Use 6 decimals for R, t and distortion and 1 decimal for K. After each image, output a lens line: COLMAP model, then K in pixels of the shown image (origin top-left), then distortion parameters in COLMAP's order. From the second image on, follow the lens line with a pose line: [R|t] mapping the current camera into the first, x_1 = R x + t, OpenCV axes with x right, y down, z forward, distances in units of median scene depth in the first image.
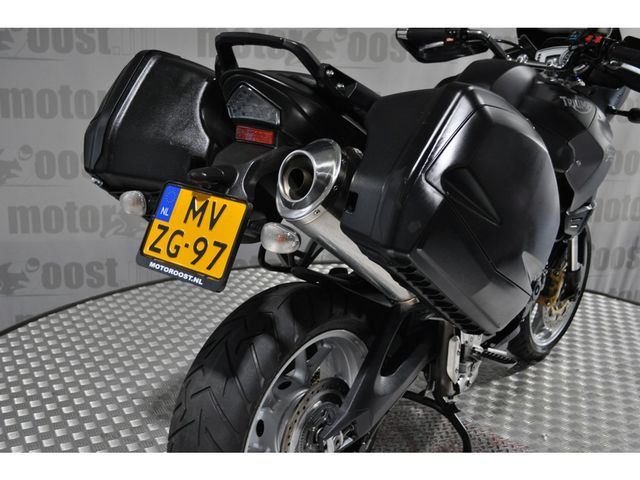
lens RADIAL K [[797.1, 0, 320.1], [0, 797.1, 236.9], [0, 0, 1]] dist [-0.027219, 0.000000]
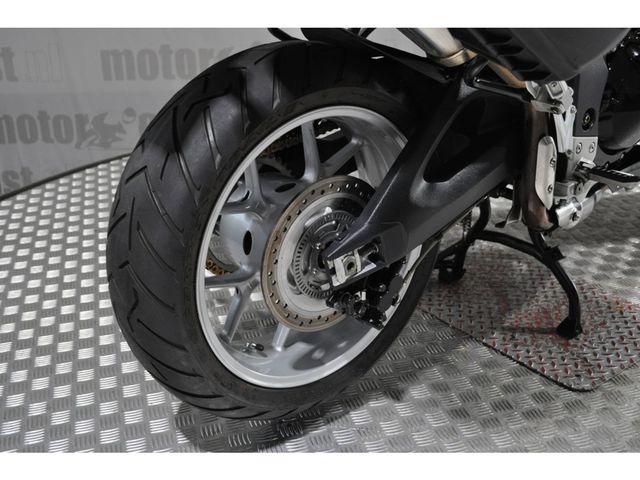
lens RADIAL K [[797.1, 0, 318.5], [0, 797.1, 243.7], [0, 0, 1]] dist [-0.027219, 0.000000]
pose [[0.975395, 0.035763, -0.217543, 0.122150], [-0.007430, 0.991527, 0.129687, 0.121801], [0.220338, -0.124880, 0.967397, 0.257748]]
